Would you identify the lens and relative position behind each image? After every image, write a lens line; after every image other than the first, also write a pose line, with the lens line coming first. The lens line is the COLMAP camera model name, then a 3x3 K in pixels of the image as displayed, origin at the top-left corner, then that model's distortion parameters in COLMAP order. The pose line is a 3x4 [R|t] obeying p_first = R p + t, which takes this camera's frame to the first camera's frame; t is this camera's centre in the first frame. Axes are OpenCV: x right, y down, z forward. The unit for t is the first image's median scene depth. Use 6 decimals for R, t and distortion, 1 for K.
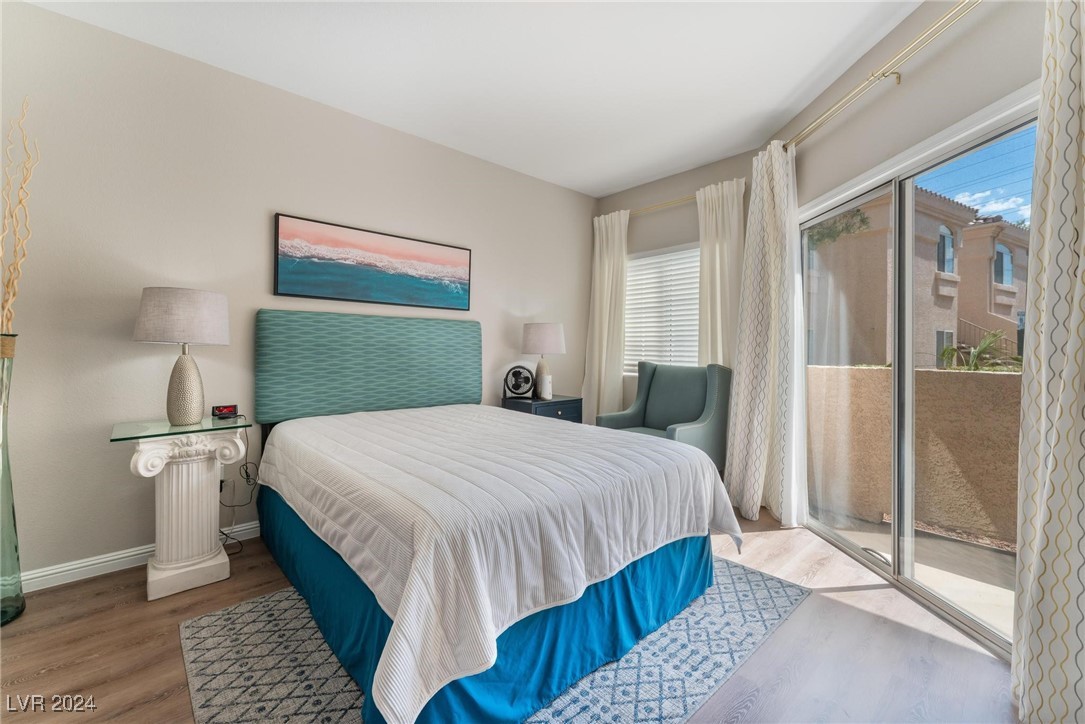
lens RADIAL K [[455.1, 0, 563.0], [0, 455.1, 342.3], [0, 0, 1]] dist [-0.004974, 0.000391]
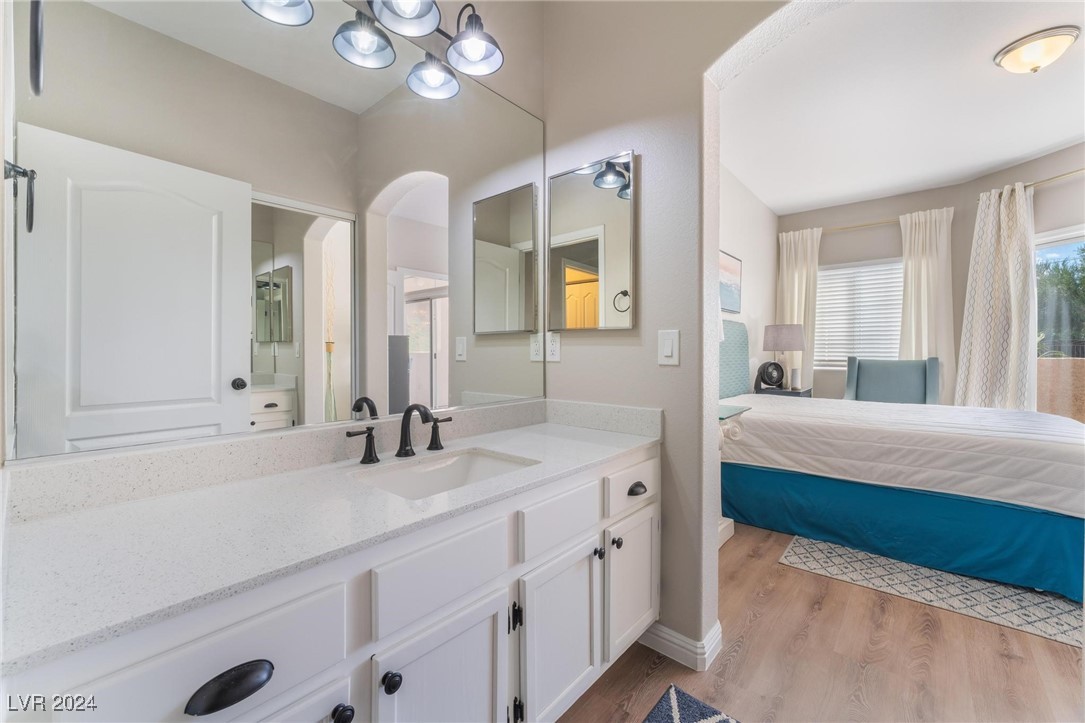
lens RADIAL K [[455.1, 0, 544.9], [0, 455.1, 354.4], [0, 0, 1]] dist [-0.004974, 0.000391]
pose [[0.991508, -0.011100, 0.129572, -0.802825], [0.009466, 0.999868, 0.013215, 0.012249], [-0.129702, -0.011876, 0.991482, -0.073736]]
